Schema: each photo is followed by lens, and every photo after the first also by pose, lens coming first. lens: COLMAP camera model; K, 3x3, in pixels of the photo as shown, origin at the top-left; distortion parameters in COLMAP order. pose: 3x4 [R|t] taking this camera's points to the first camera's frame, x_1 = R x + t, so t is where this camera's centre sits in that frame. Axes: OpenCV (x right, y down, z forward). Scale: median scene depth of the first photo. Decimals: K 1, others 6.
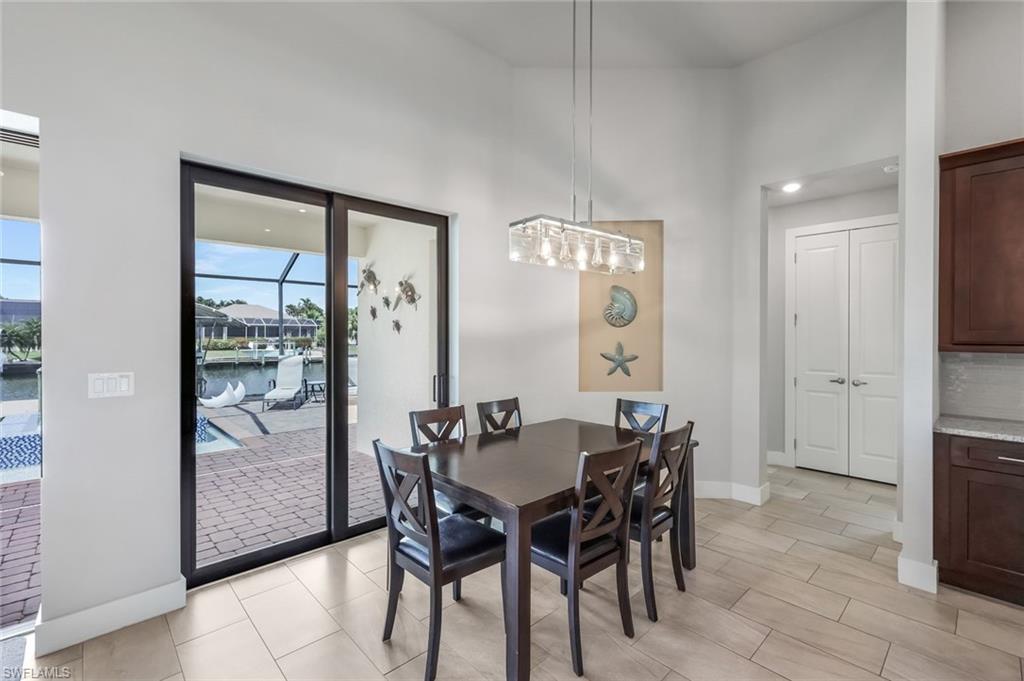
lens RADIAL K [[456.9, 0, 513.4], [0, 456.9, 334.5], [0, 0, 1]] dist [0.000622, 0.000229]
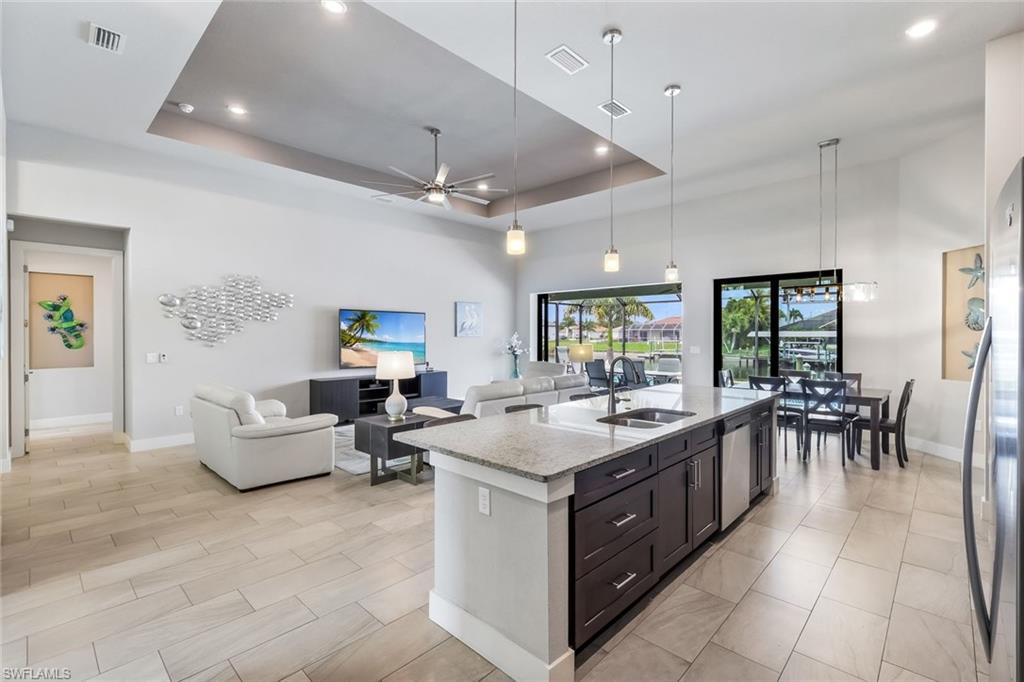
lens RADIAL K [[463.2, 0, 511.4], [0, 463.2, 334.7], [0, 0, 1]] dist [0.000465, -0.000545]
pose [[0.055222, 0.000465, -0.998474, 1.421847], [-0.002142, 0.999998, 0.000347, -0.002917], [0.998472, 0.002120, 0.055223, -0.338397]]
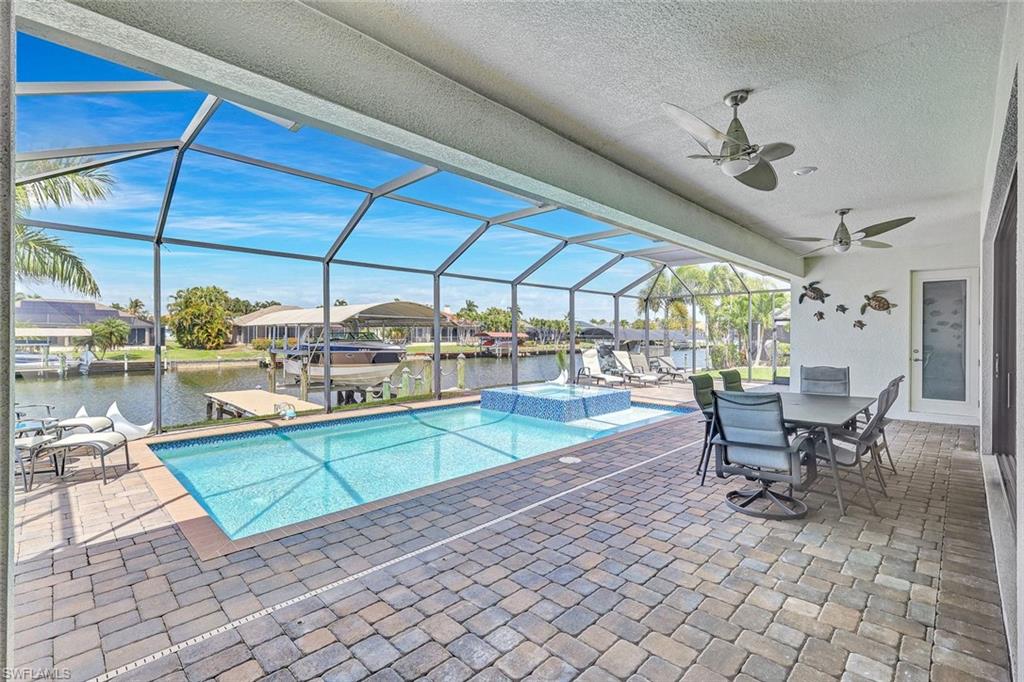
lens RADIAL K [[456.9, 0, 513.4], [0, 456.9, 335.0], [0, 0, 1]] dist [0.000622, 0.000229]
pose [[0.999352, 0.001029, 0.035969, -1.910424], [-0.000963, 0.999998, -0.001867, 0.025880], [-0.035971, 0.001831, 0.999351, -0.642112]]
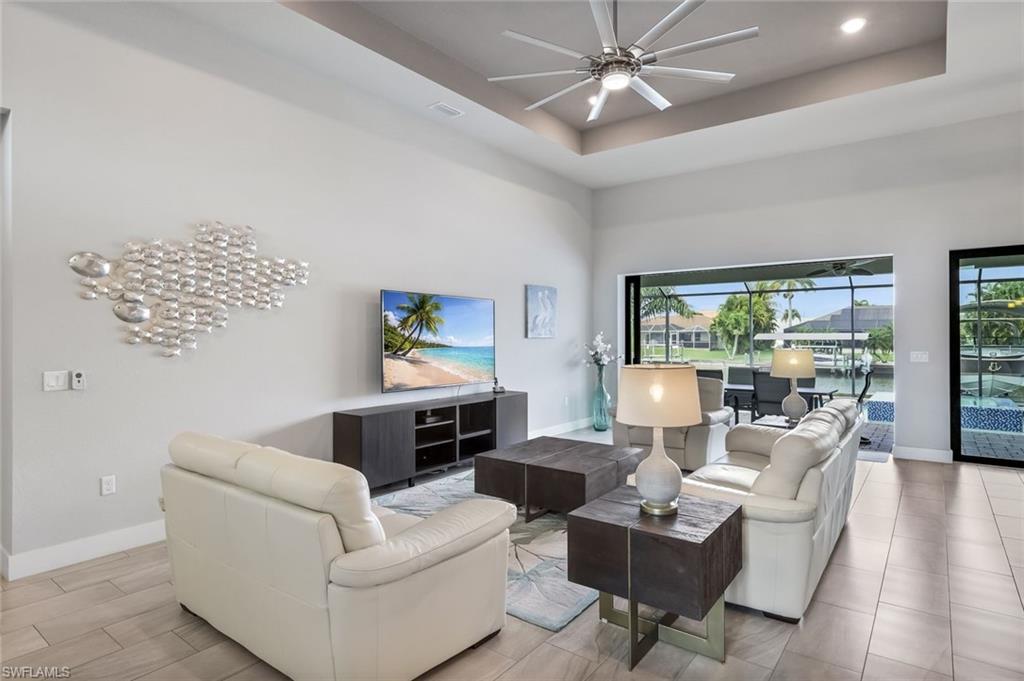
lens RADIAL K [[556.5, 0, 511.4], [0, 556.5, 334.2], [0, 0, 1]] dist [0.001103, 0.000642]
pose [[0.159881, -0.006421, -0.987115, 0.870202], [-0.000406, 0.999978, -0.006570, 0.006842], [0.987136, 0.001452, 0.159875, -0.822244]]
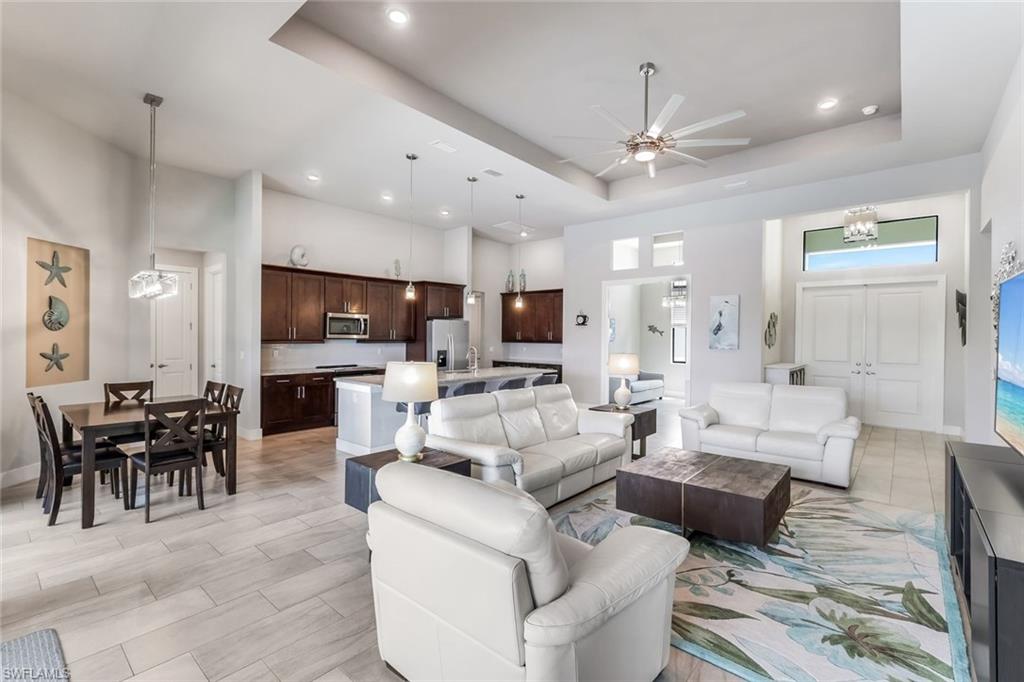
lens RADIAL K [[448.3, 0, 510.8], [0, 448.3, 336.6], [0, 0, 1]] dist [0.002434, 0.000033]
pose [[-0.095423, -0.004783, 0.995425, -1.062074], [-0.006599, 0.999970, 0.004173, -0.013560], [-0.995415, -0.006170, -0.095451, -0.083024]]
